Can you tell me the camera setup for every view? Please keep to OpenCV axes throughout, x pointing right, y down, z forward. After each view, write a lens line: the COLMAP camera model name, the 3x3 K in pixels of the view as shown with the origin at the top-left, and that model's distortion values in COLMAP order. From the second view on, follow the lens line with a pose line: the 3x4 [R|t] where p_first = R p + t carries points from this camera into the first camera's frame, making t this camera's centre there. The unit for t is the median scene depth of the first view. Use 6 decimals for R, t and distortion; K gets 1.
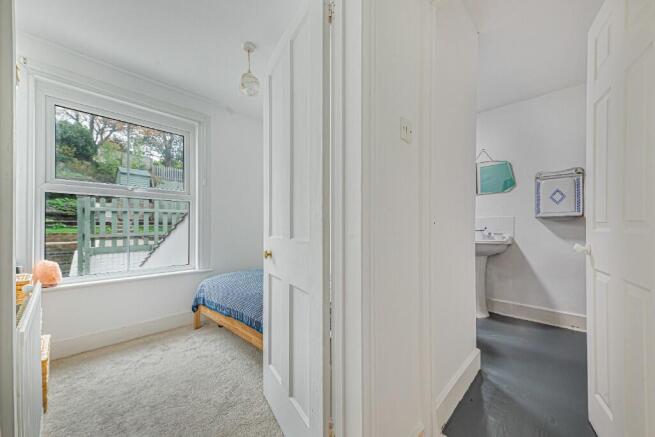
lens RADIAL K [[247.2, 0, 329.2], [0, 247.2, 219.6], [0, 0, 1]] dist [0.002748, 0.000415]
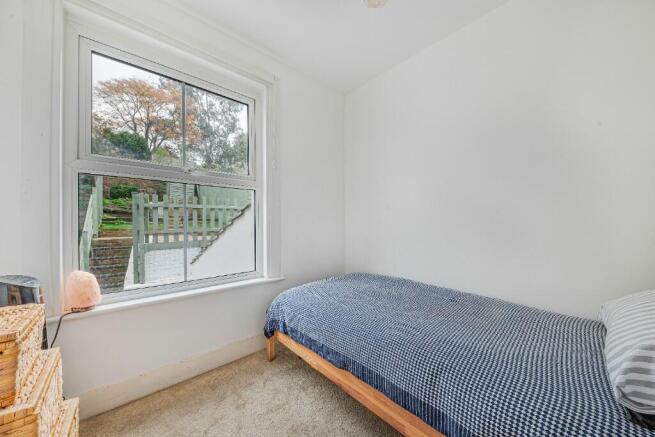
lens RADIAL K [[232.3, 0, 326.2], [0, 232.3, 217.9], [0, 0, 1]] dist [-0.000948, -0.000584]
pose [[0.994087, -0.004208, -0.108503, -0.119962], [0.005111, 0.999955, 0.008048, 0.004434], [0.108464, -0.008555, 0.994064, 0.135084]]
